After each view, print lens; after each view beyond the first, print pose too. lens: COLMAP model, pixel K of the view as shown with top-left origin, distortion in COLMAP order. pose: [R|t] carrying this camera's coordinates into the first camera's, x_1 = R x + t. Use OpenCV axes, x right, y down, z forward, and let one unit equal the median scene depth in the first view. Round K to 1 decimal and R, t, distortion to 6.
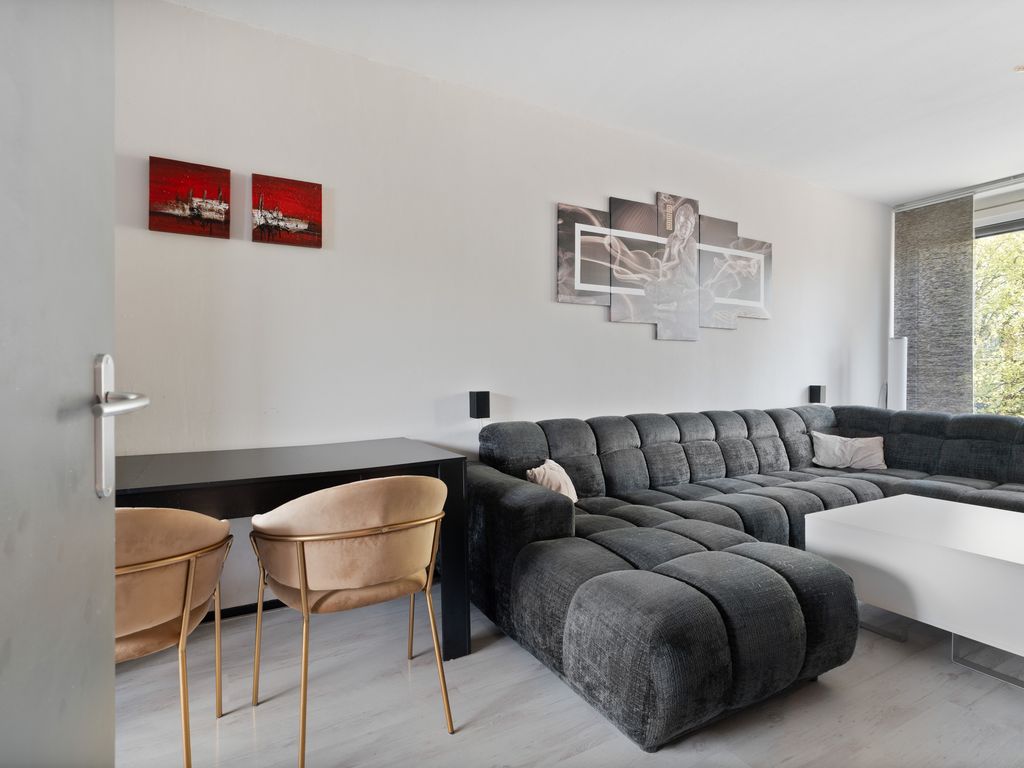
lens RADIAL K [[537.9, 0, 521.1], [0, 537.9, 381.0], [0, 0, 1]] dist [-0.001726, 0.000008]
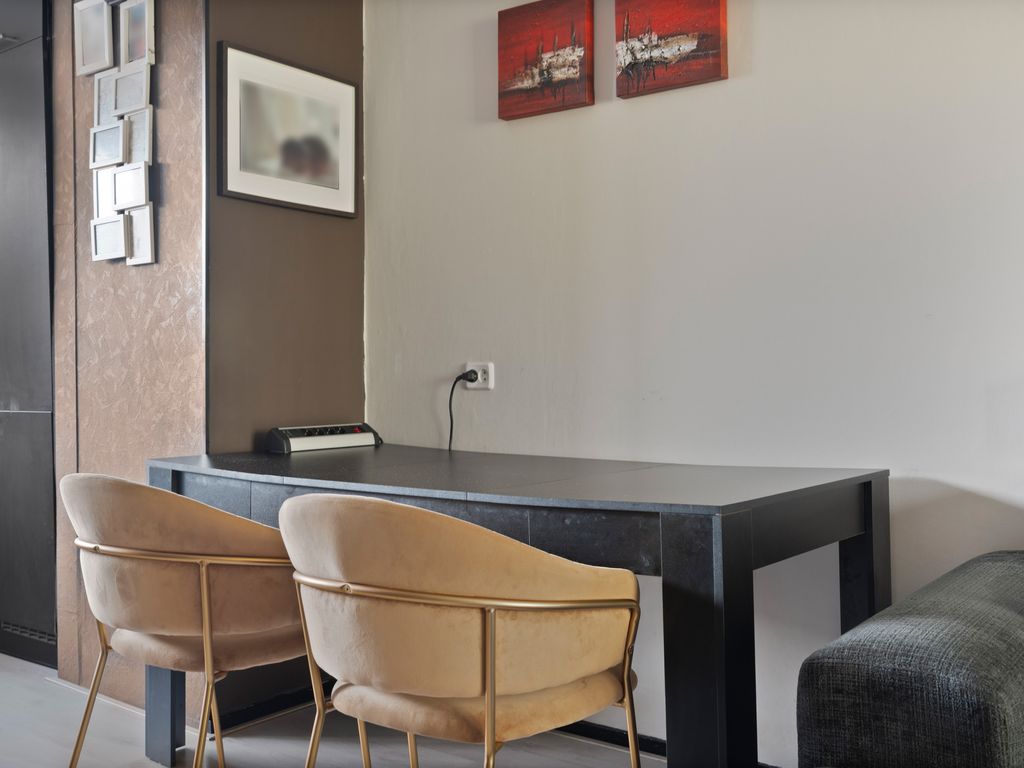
lens RADIAL K [[1068.0, 0, 504.4], [0, 1068.0, 387.5], [0, 0, 1]] dist [-0.001806, 0.000000]
pose [[0.383187, 0.013132, -0.923577, 0.345455], [-0.005592, 0.999914, 0.011898, 0.023596], [0.923654, 0.000606, 0.383228, 0.305926]]
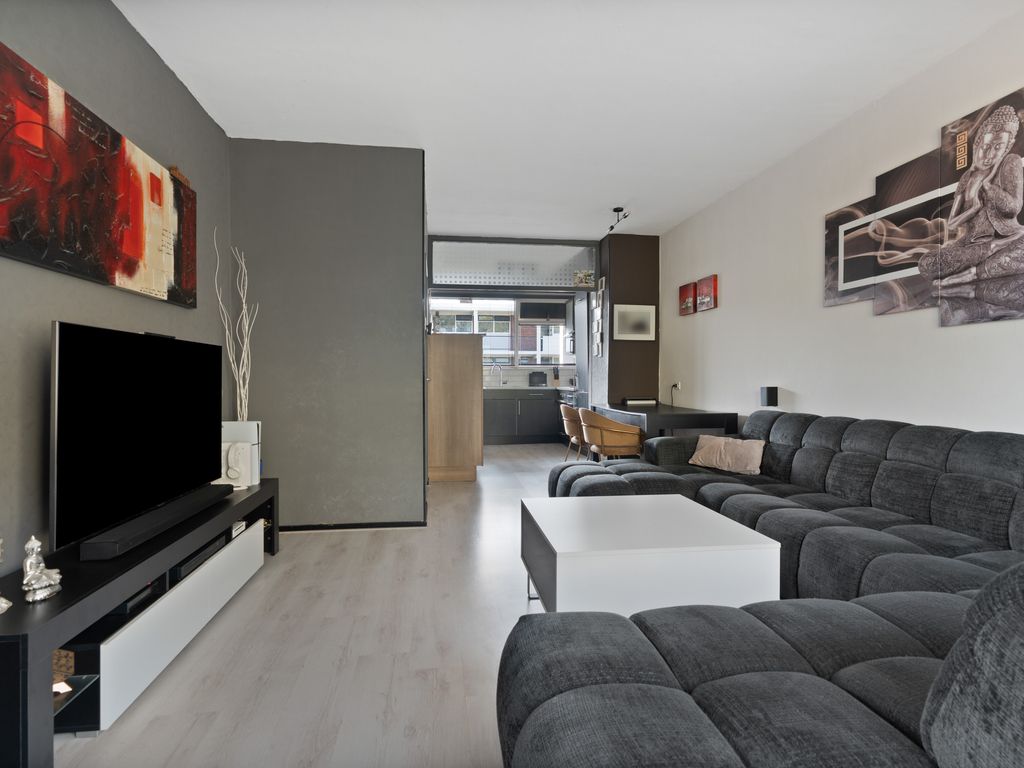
lens RADIAL K [[537.9, 0, 507.2], [0, 537.9, 384.3], [0, 0, 1]] dist [-0.001726, 0.000008]
pose [[-0.368560, 0.017642, -0.929436, 1.193849], [-0.006237, 0.999750, 0.021450, -0.010015], [0.929583, 0.013703, -0.368358, 0.734540]]
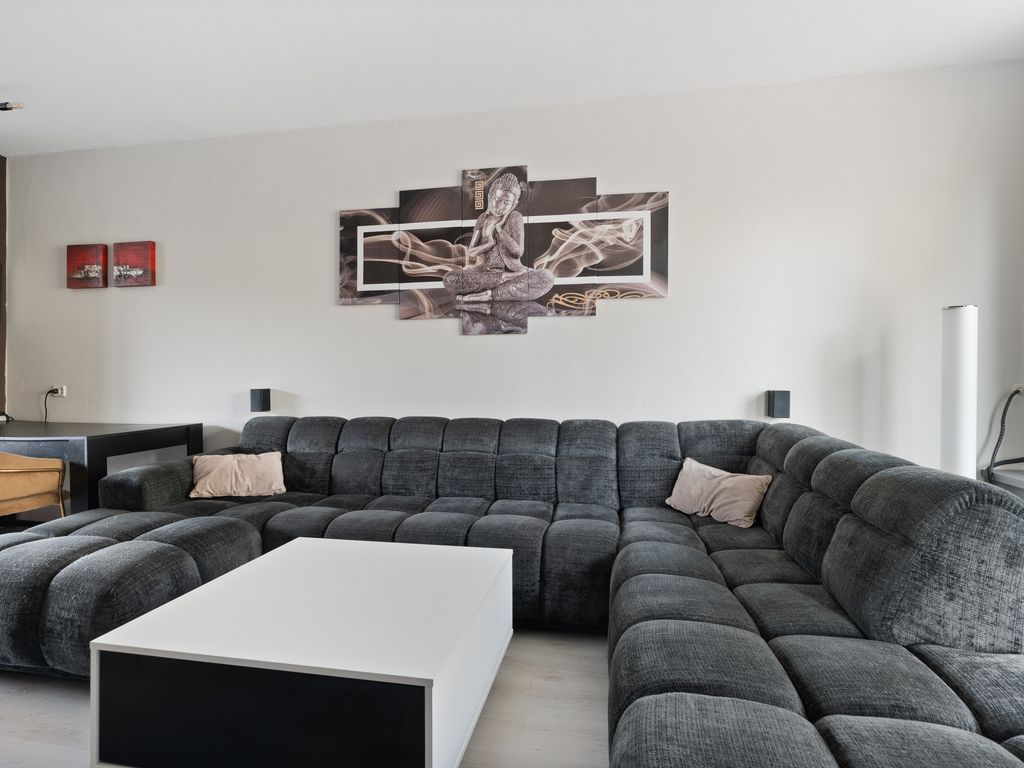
lens RADIAL K [[537.9, 0, 518.8], [0, 537.9, 375.4], [0, 0, 1]] dist [-0.001726, 0.000008]
pose [[0.768652, 0.000978, -0.639666, 0.918243], [-0.005900, 0.999967, -0.005561, -0.005689], [0.639640, 0.008049, 0.768633, 0.381171]]
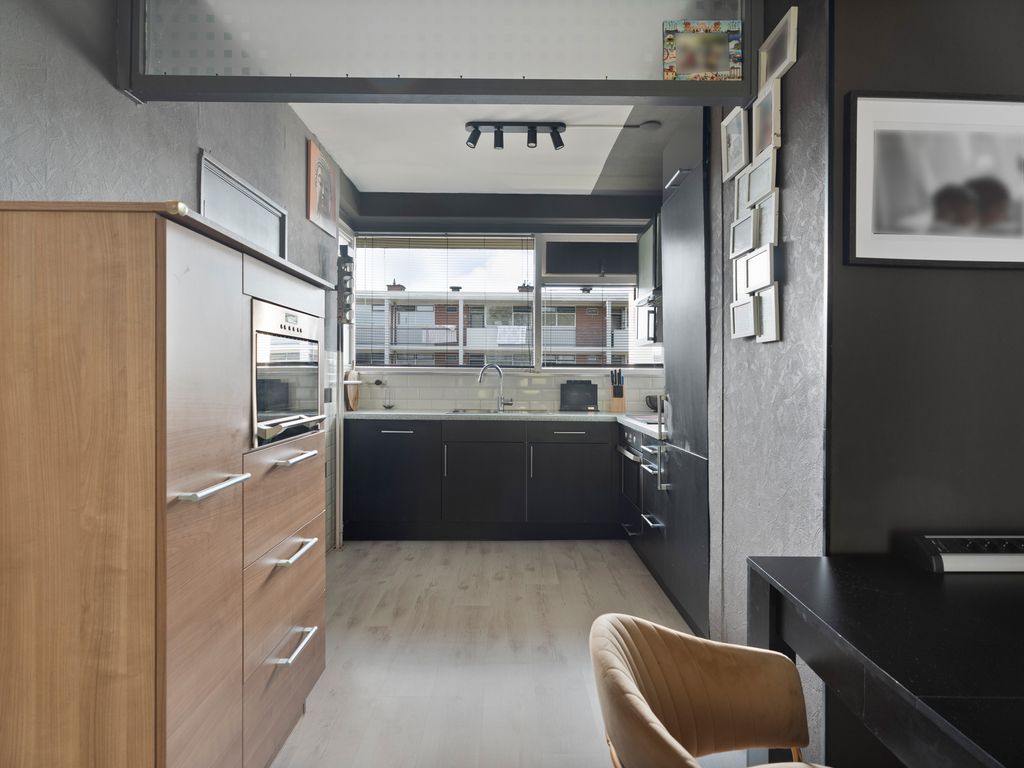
lens RADIAL K [[537.9, 0, 514.1], [0, 537.9, 373.7], [0, 0, 1]] dist [-0.001726, 0.000008]
pose [[-0.481008, 0.003522, -0.876709, -0.060497], [-0.004144, 0.999972, 0.006290, -0.038860], [0.876706, 0.006659, -0.480980, 0.396004]]
